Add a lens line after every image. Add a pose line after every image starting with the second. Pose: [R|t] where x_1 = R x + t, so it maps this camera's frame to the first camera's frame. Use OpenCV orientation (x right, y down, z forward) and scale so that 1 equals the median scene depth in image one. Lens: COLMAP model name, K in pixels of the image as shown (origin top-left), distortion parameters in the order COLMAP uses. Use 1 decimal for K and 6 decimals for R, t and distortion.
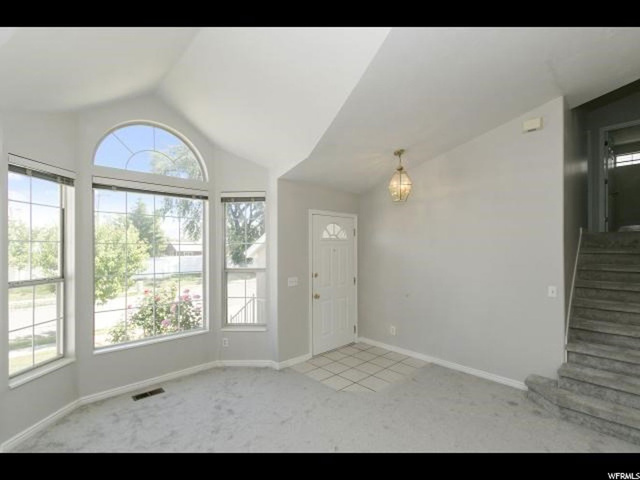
lens RADIAL K [[305.8, 0, 320.0], [0, 305.8, 240.0], [0, 0, 1]] dist [0.000347, -0.000341]
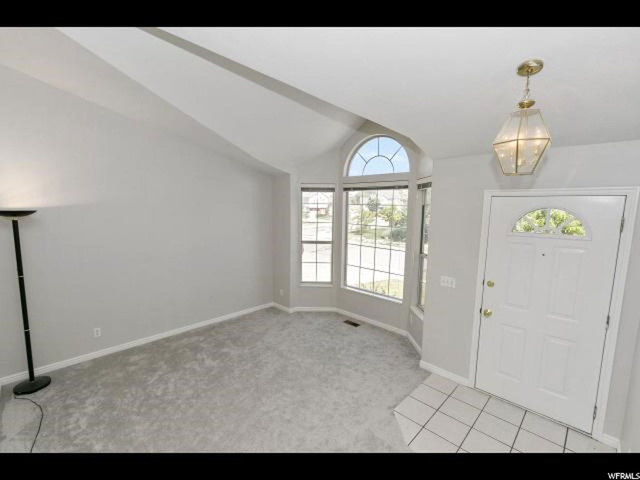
lens RADIAL K [[287.7, 0, 320.0], [0, 287.7, 240.0], [0, 0, 1]] dist [0.000770, 0.000047]
pose [[0.043416, 0.115470, -0.992362, 0.799318], [0.003869, 0.993271, 0.115745, -0.082405], [0.999050, -0.008864, 0.042677, 0.757870]]
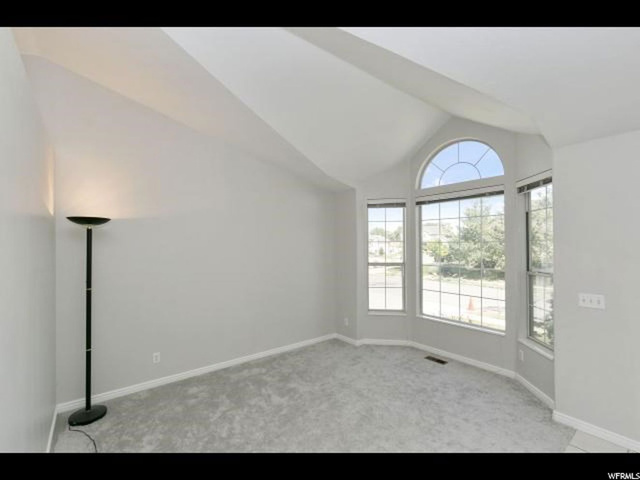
lens RADIAL K [[289.2, 0, 320.0], [0, 289.2, 240.0], [0, 0, 1]] dist [0.001339, -0.000301]
pose [[-0.088727, -0.015060, -0.995942, 0.667888], [0.022016, 0.999612, -0.017077, 0.012527], [0.995813, -0.023442, -0.088361, 0.615999]]
